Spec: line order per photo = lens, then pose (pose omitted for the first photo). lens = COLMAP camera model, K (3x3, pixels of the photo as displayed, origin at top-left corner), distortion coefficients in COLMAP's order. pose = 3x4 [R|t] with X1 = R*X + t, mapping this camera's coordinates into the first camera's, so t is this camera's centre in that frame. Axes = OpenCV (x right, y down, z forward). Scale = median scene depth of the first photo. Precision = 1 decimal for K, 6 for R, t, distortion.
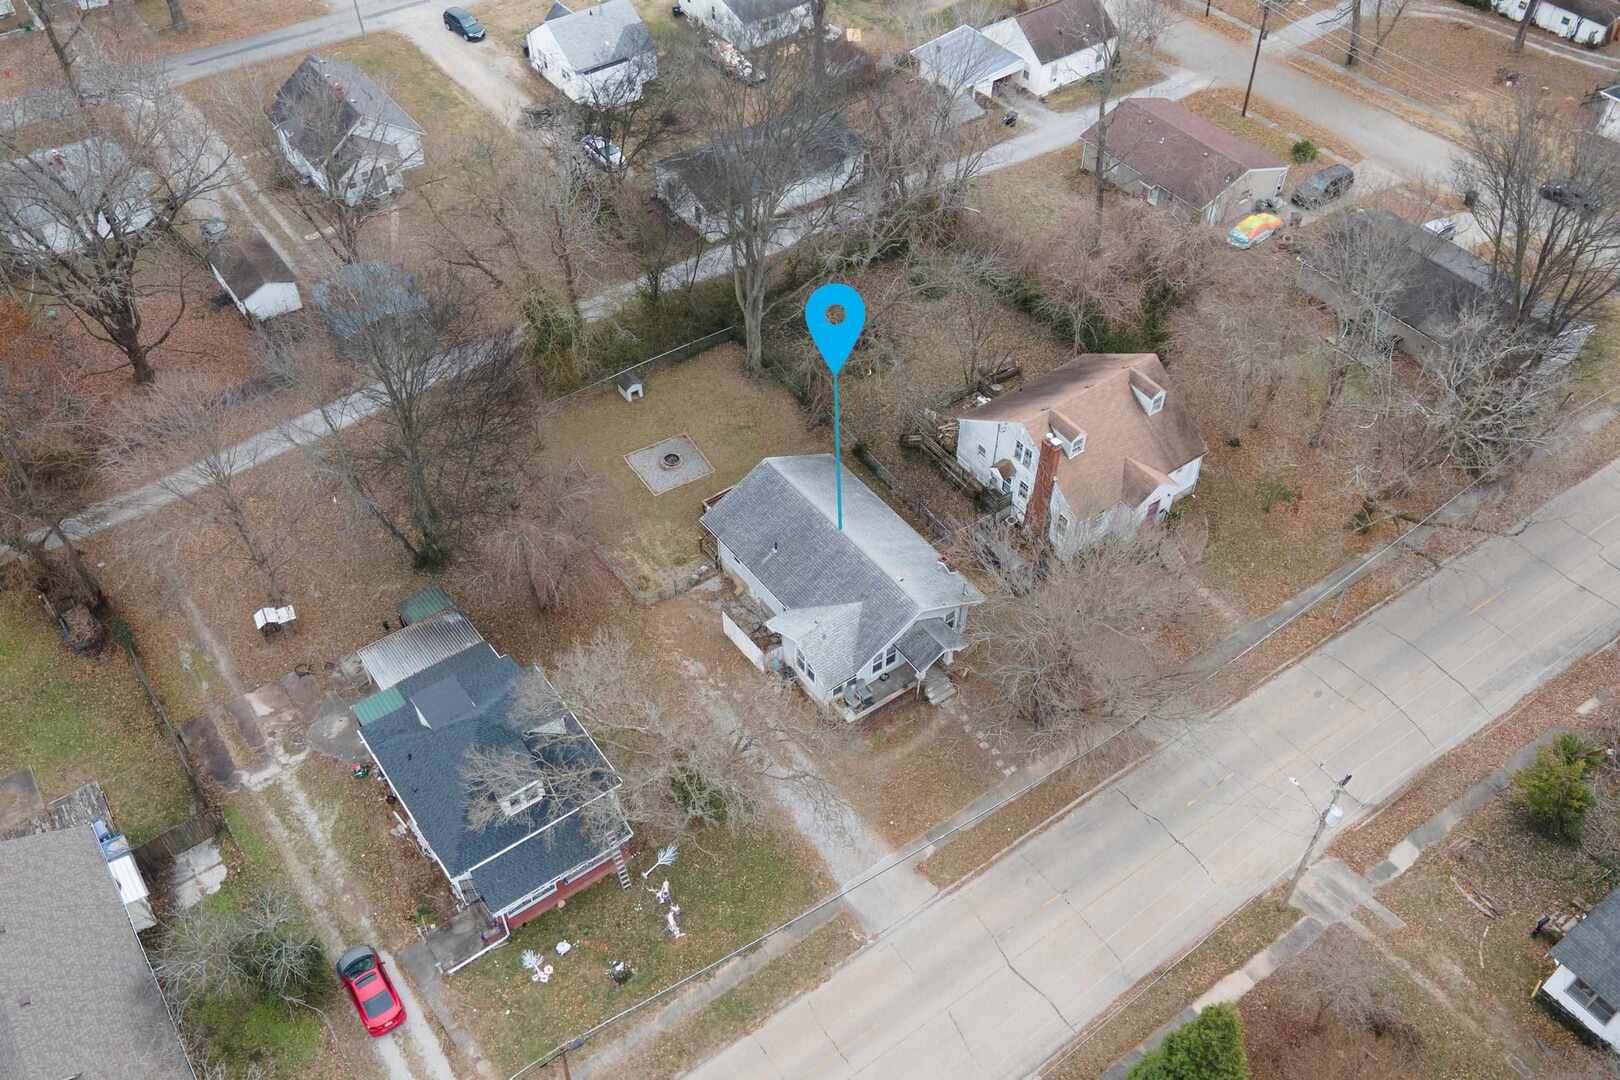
lens RADIAL K [[1358.6, 0, 816.4], [0, 1358.6, 541.4], [0, 0, 1]] dist [0.033905, 0.010927]
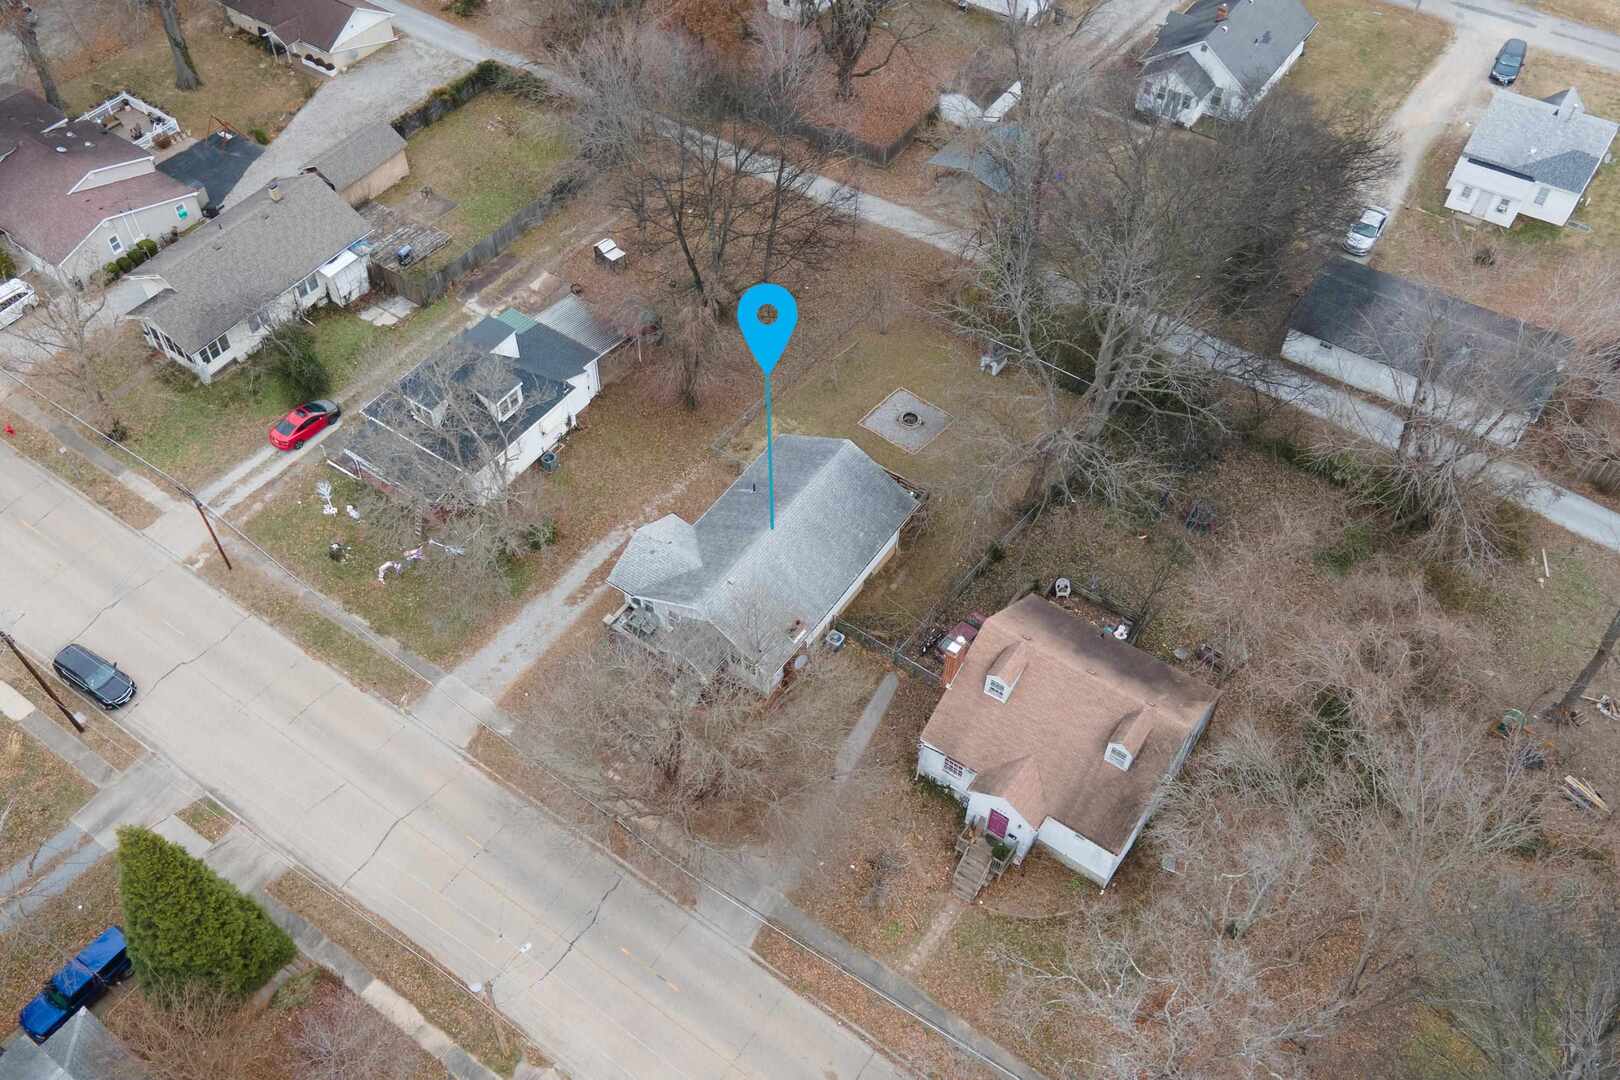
lens RADIAL K [[1407.8, 0, 778.0], [0, 1407.8, 537.9], [0, 0, 1]] dist [0.037534, 0.007317]
pose [[0.322162, 0.719988, -0.614678, 0.703425], [-0.690098, 0.623085, 0.368145, -0.404156], [0.648056, 0.305585, 0.697596, 0.336620]]
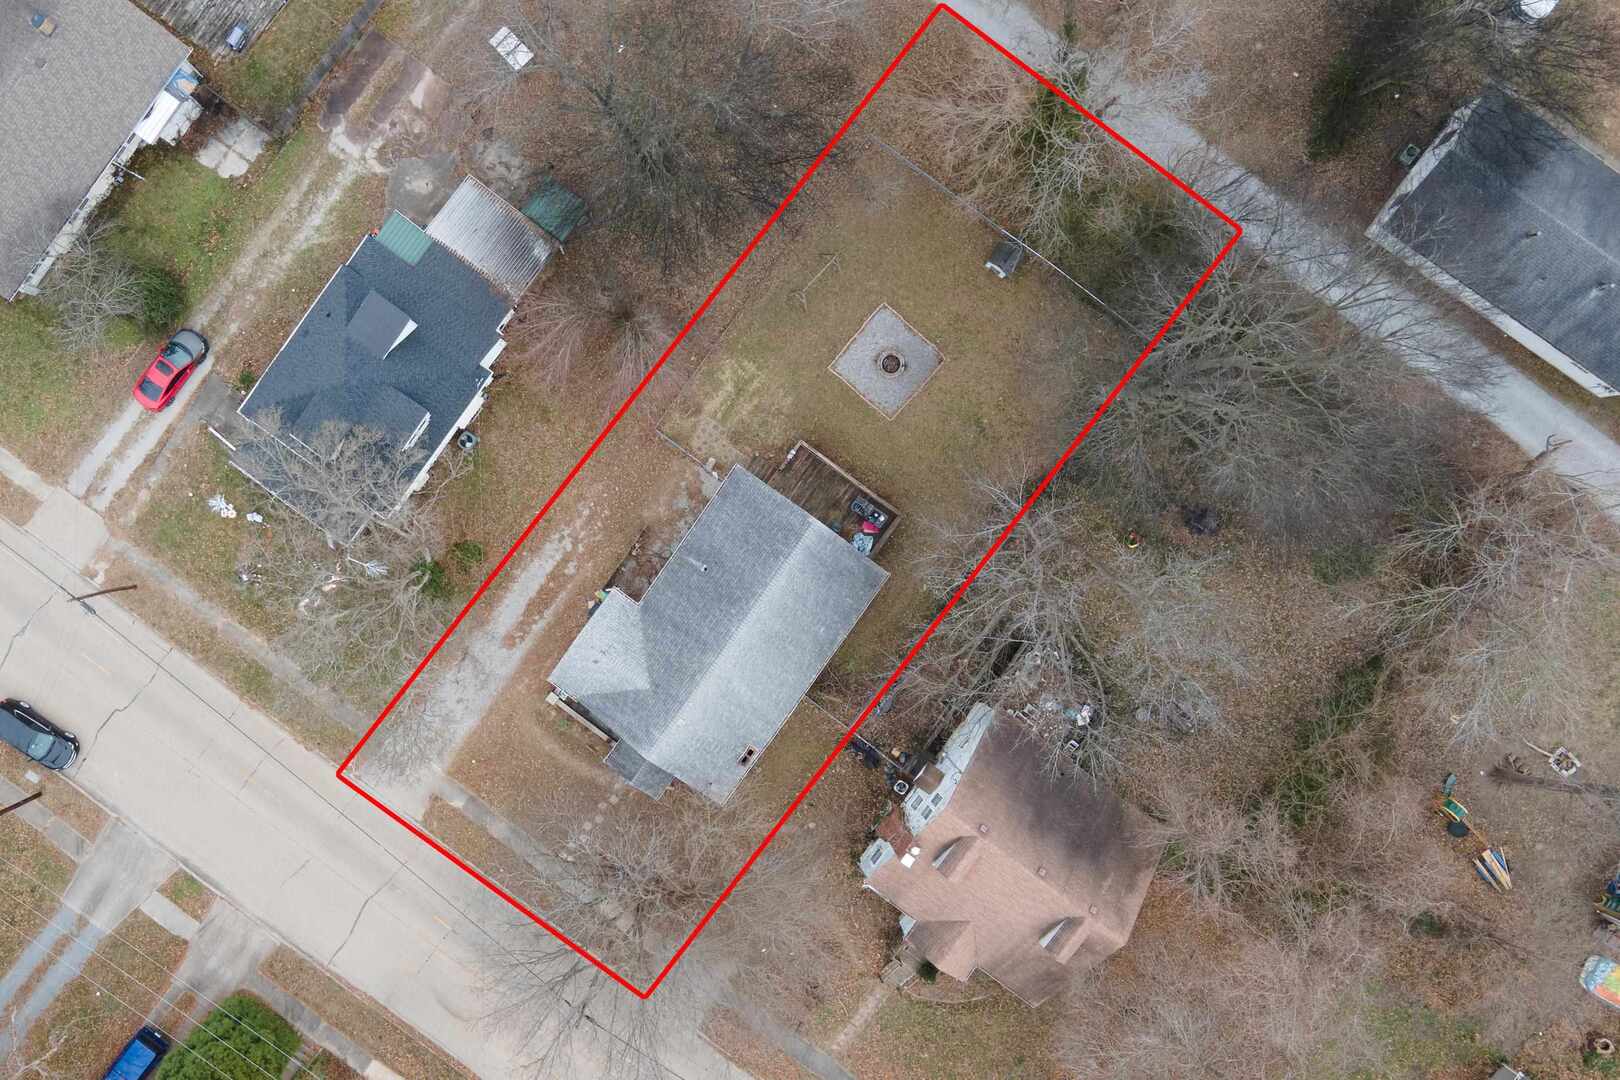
lens RADIAL K [[1419.5, 0, 696.6], [0, 1419.5, 538.5], [0, 0, 1]] dist [0.016296, 0.049653]
pose [[0.306697, 0.951610, 0.019382, -0.076448], [-0.696158, 0.210388, 0.686368, -0.698396], [0.649077, -0.224000, 0.726996, 0.364363]]
